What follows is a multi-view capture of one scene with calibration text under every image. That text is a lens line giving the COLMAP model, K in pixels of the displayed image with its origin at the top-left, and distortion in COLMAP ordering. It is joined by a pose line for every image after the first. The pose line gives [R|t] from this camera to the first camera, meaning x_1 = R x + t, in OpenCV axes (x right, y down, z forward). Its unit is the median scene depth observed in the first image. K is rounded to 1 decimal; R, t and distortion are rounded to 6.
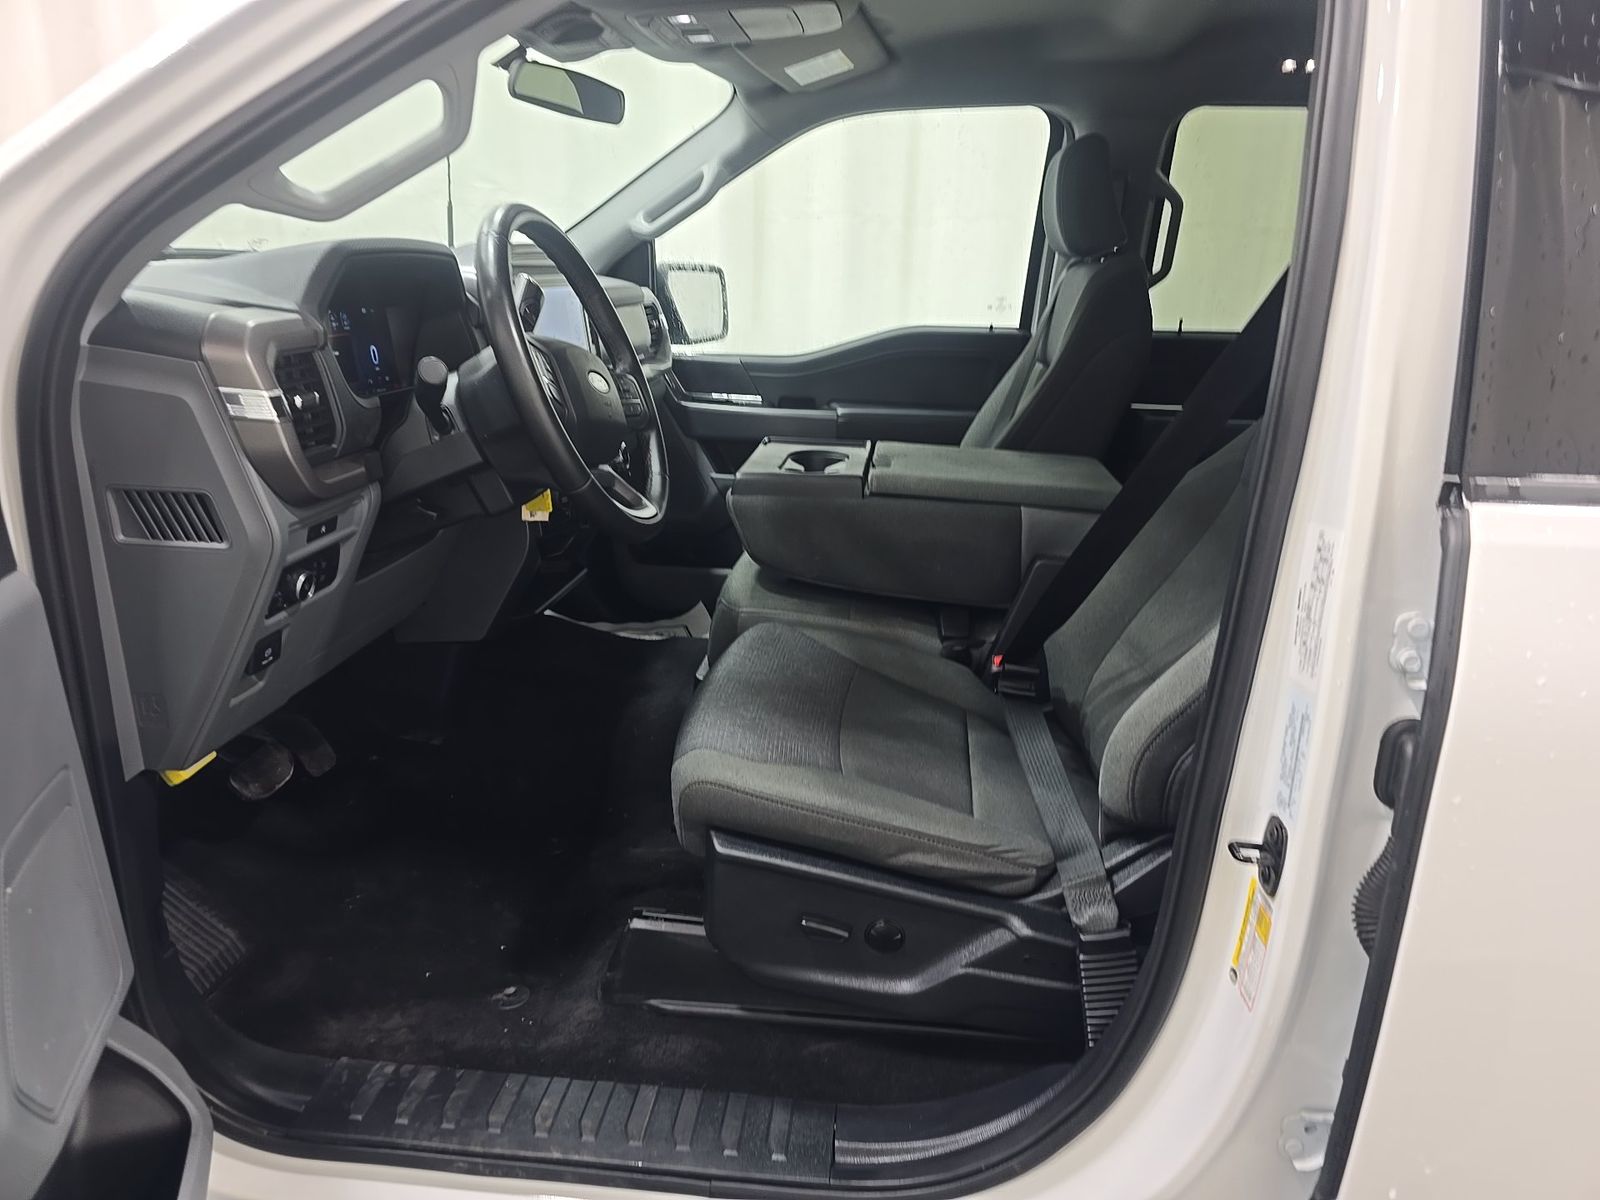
lens RADIAL K [[1073.0, 0, 831.3], [0, 1073.0, 598.9], [0, 0, 1]] dist [0.054640, -0.053774]
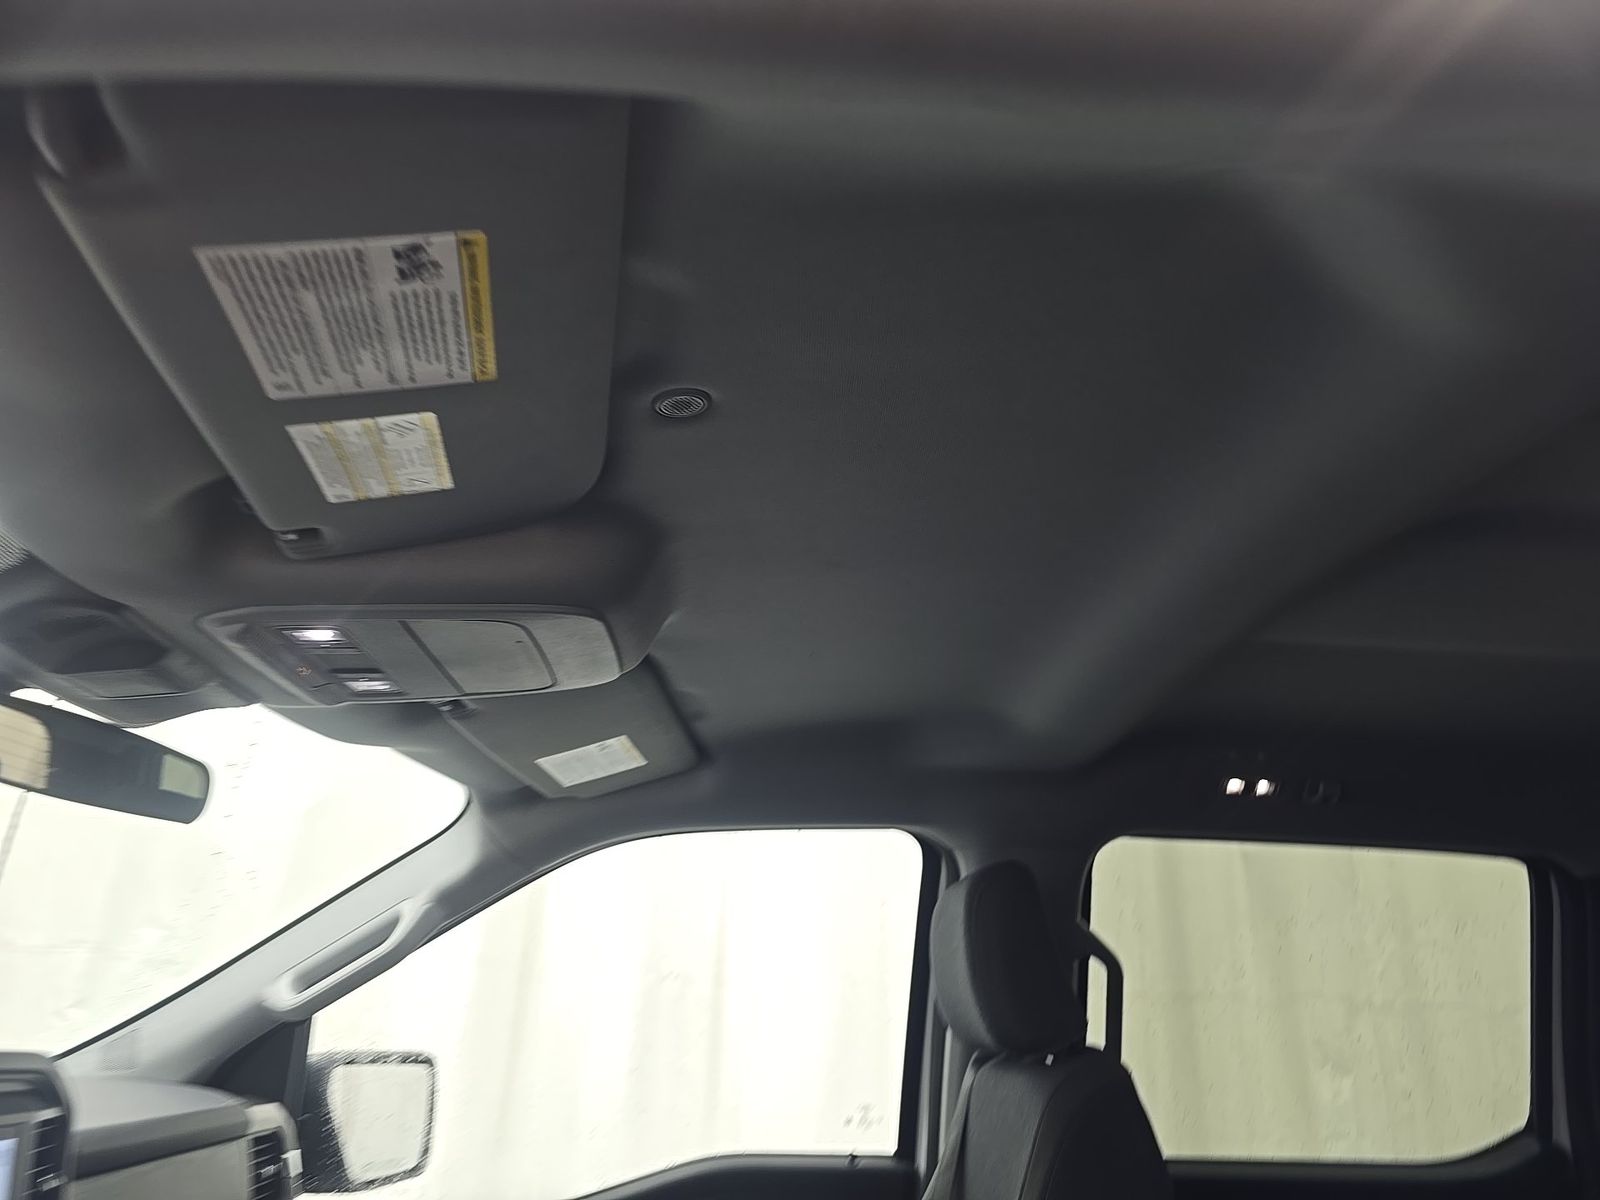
lens RADIAL K [[1073.0, 0, 831.3], [0, 1073.0, 598.9], [0, 0, 1]] dist [0.054640, -0.053774]
pose [[0.985987, 0.057919, 0.156445, 0.021708], [0.051141, 0.787695, -0.613939, -0.139243], [-0.158790, 0.613336, 0.773695, 0.363155]]
